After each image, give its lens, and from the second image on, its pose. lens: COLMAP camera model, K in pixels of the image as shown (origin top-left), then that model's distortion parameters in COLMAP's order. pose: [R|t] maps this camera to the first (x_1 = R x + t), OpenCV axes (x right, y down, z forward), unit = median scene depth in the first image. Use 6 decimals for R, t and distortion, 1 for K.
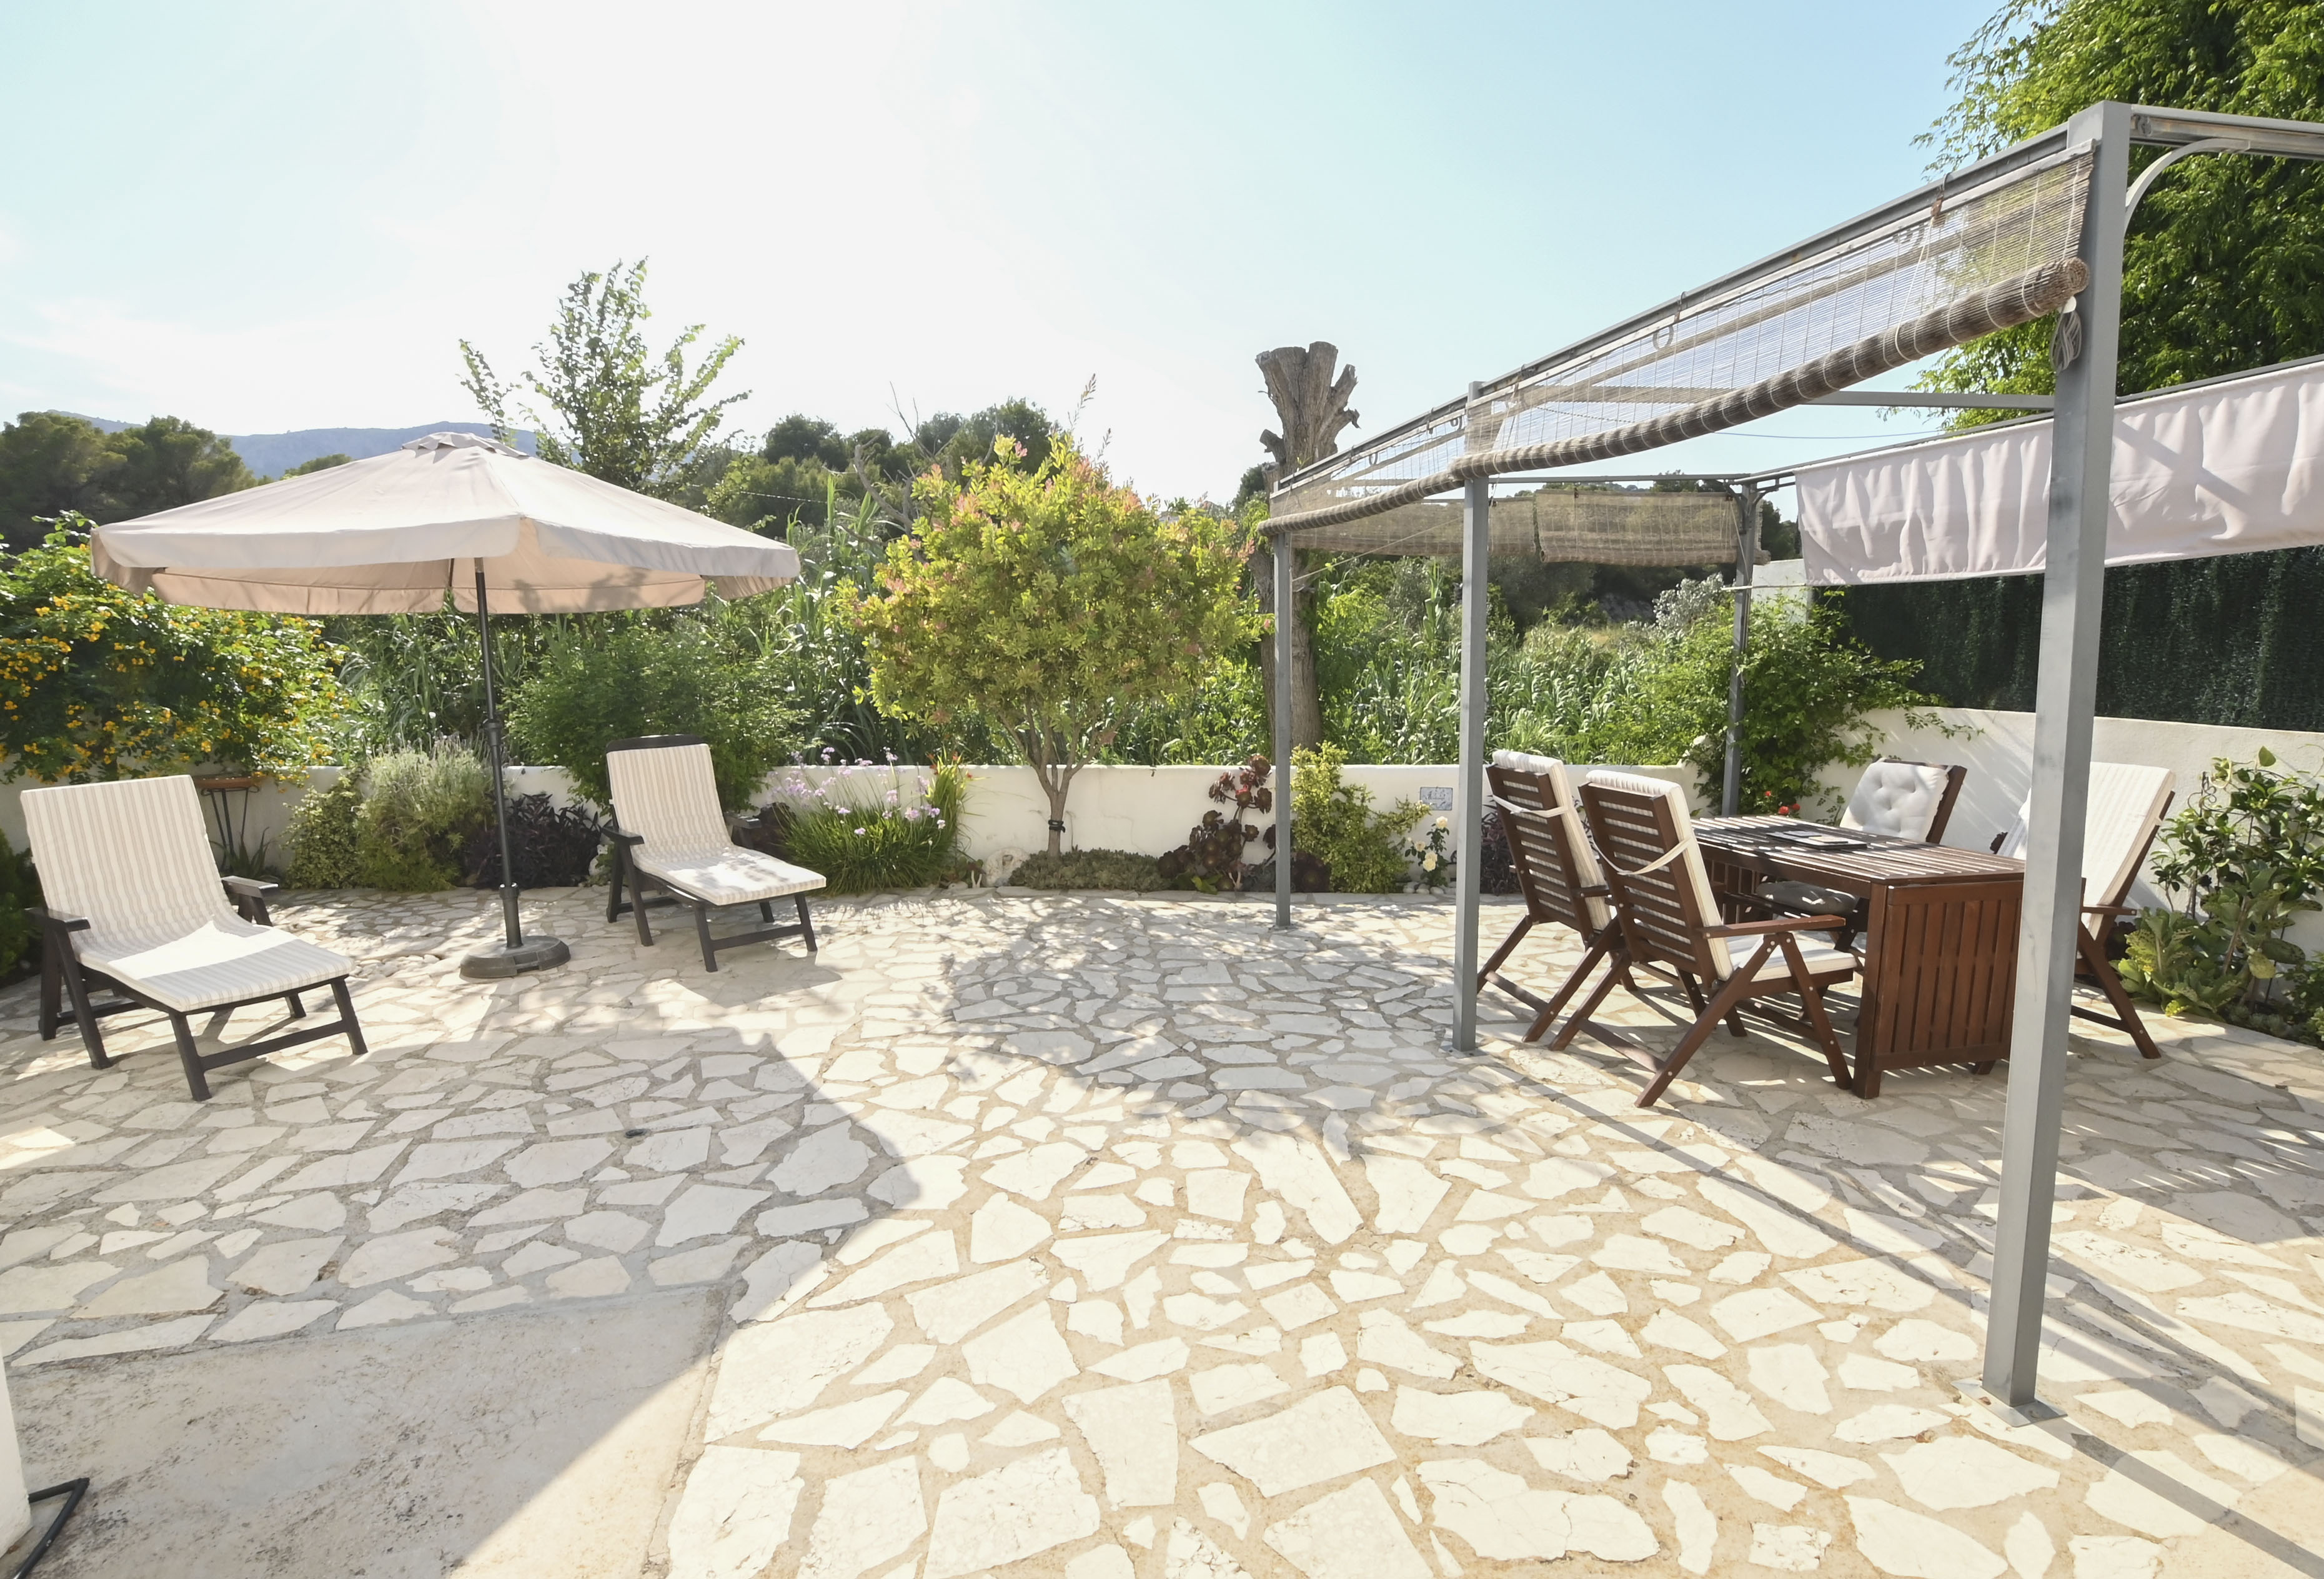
lens RADIAL K [[1088.1, 0, 1175.0], [0, 1088.1, 796.0], [0, 0, 1]] dist [-0.035153, 0.005127]
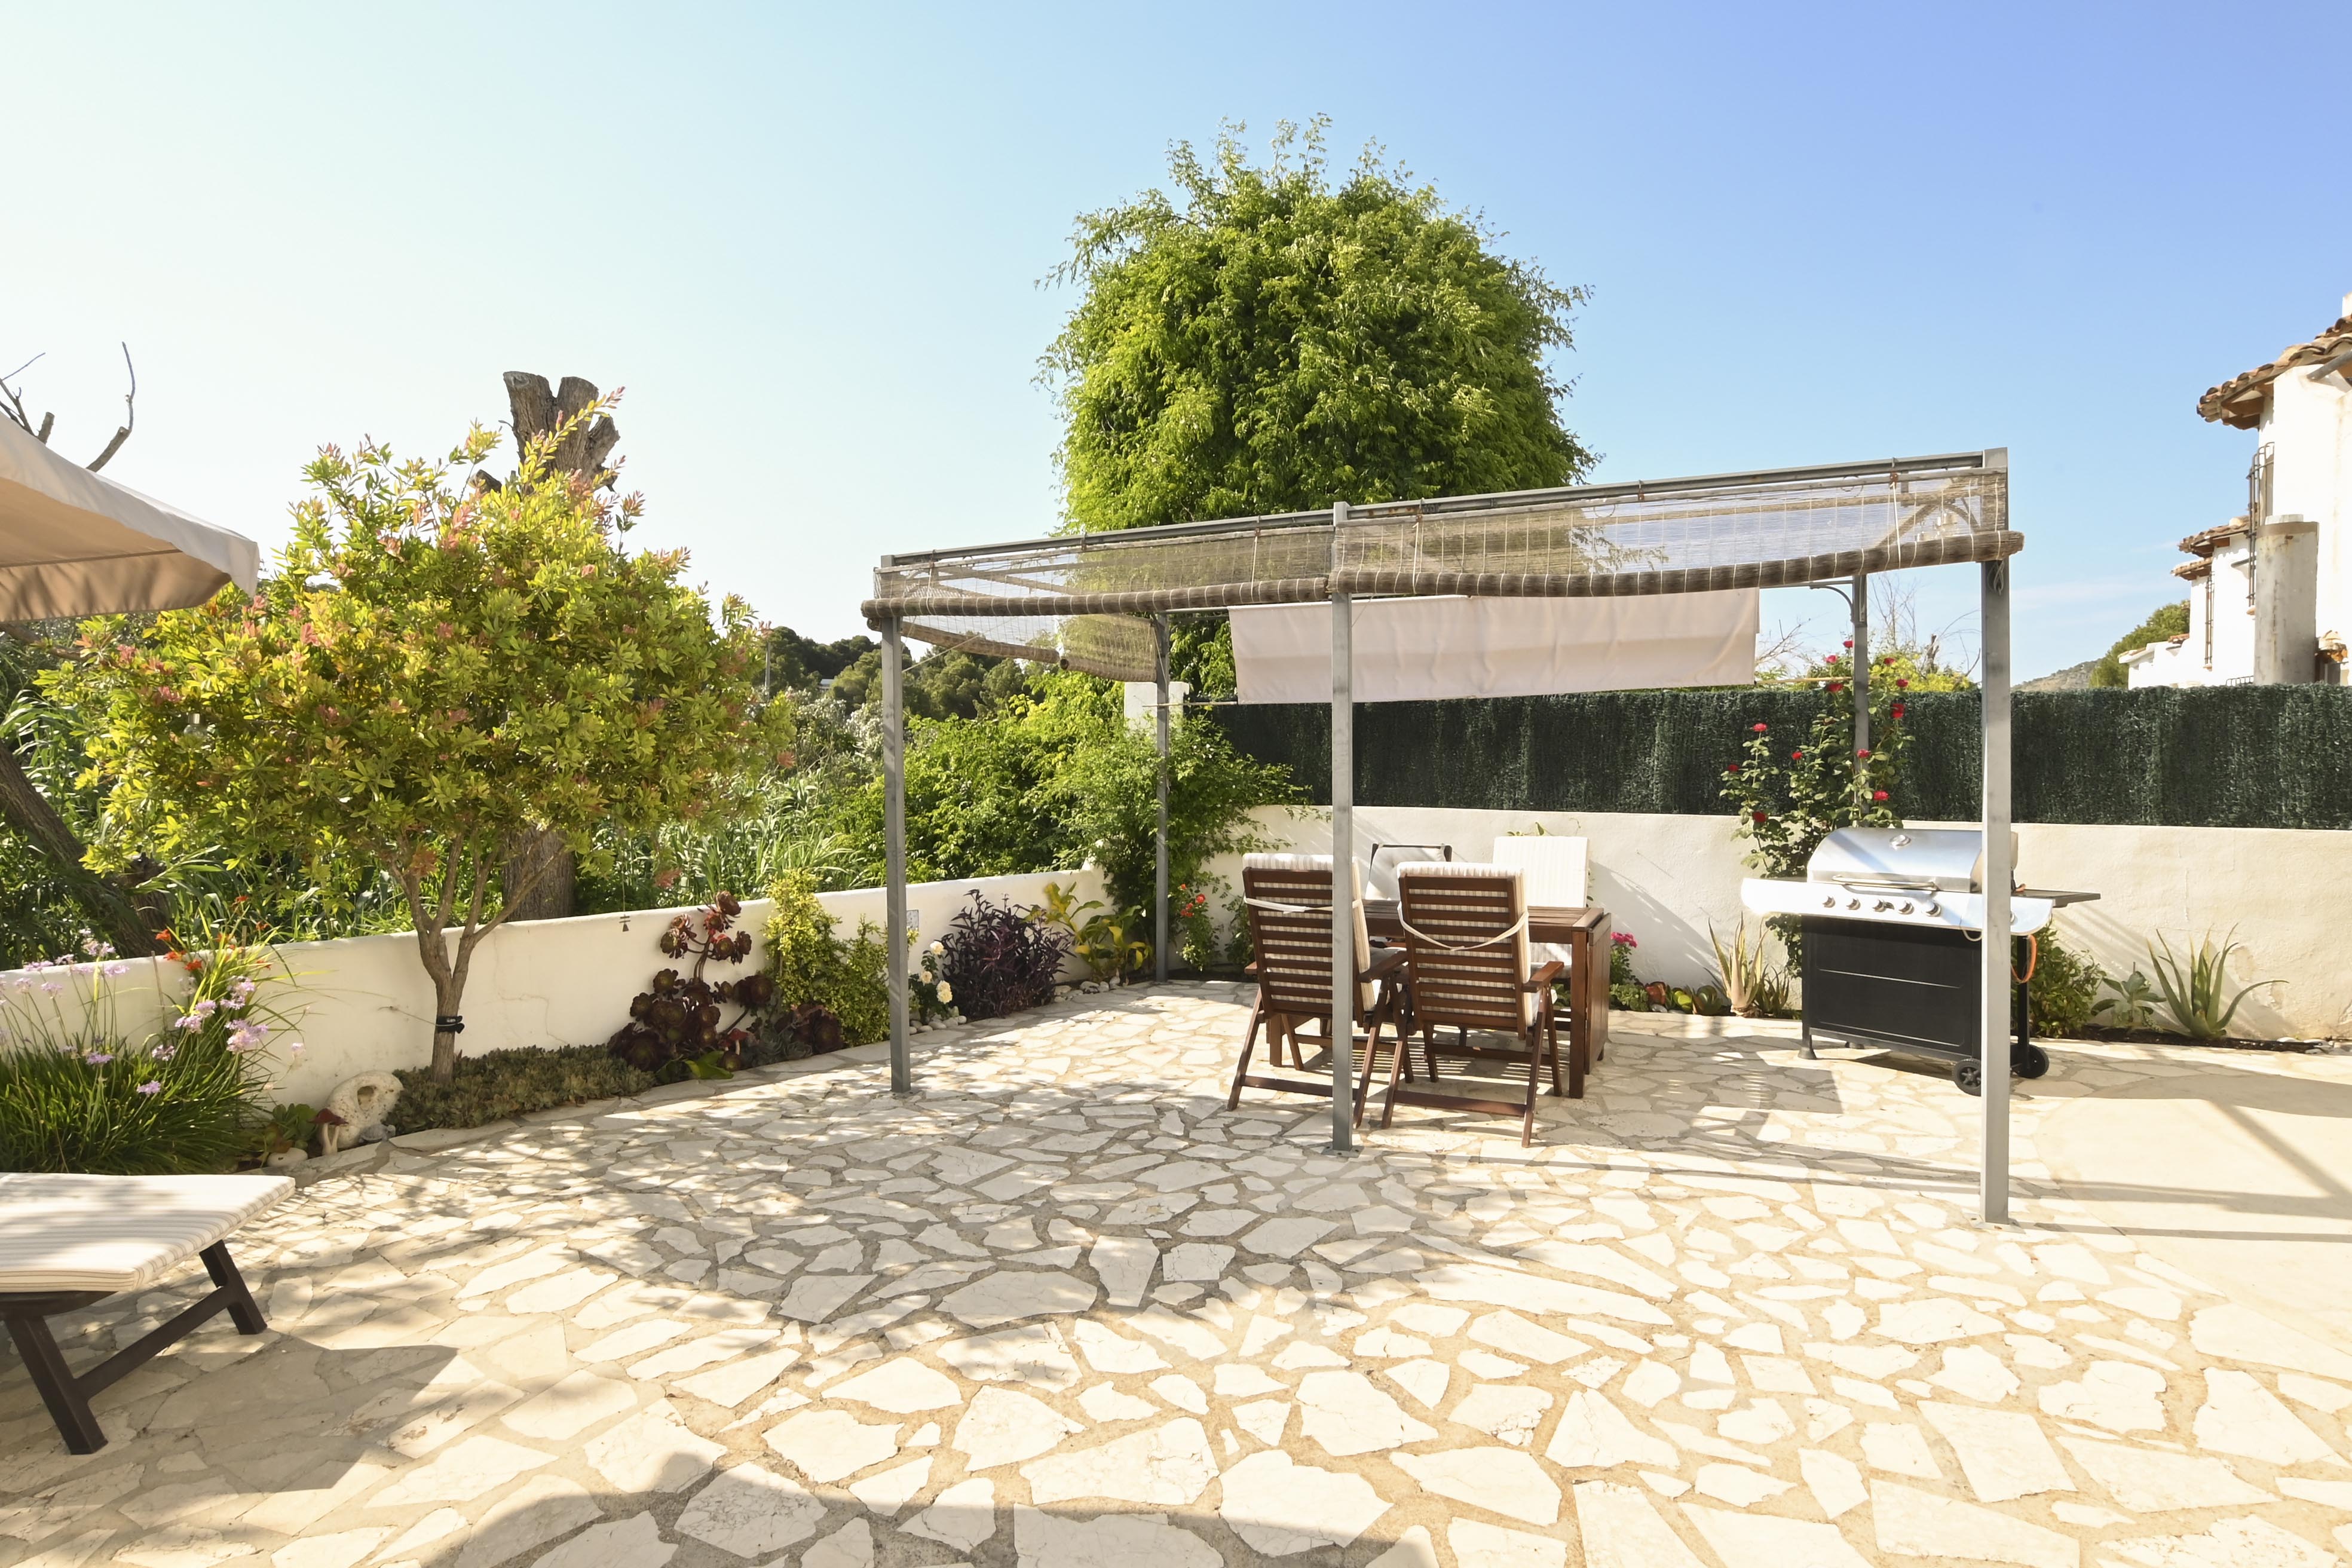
lens RADIAL K [[1147.2, 0, 1158.6], [0, 1147.2, 796.7], [0, 0, 1]] dist [-0.028698, 0.003939]
pose [[0.617578, -0.015359, 0.786360, -0.674459], [0.099100, 0.993361, -0.058428, -0.045915], [-0.780241, 0.114012, 0.615000, 0.449722]]
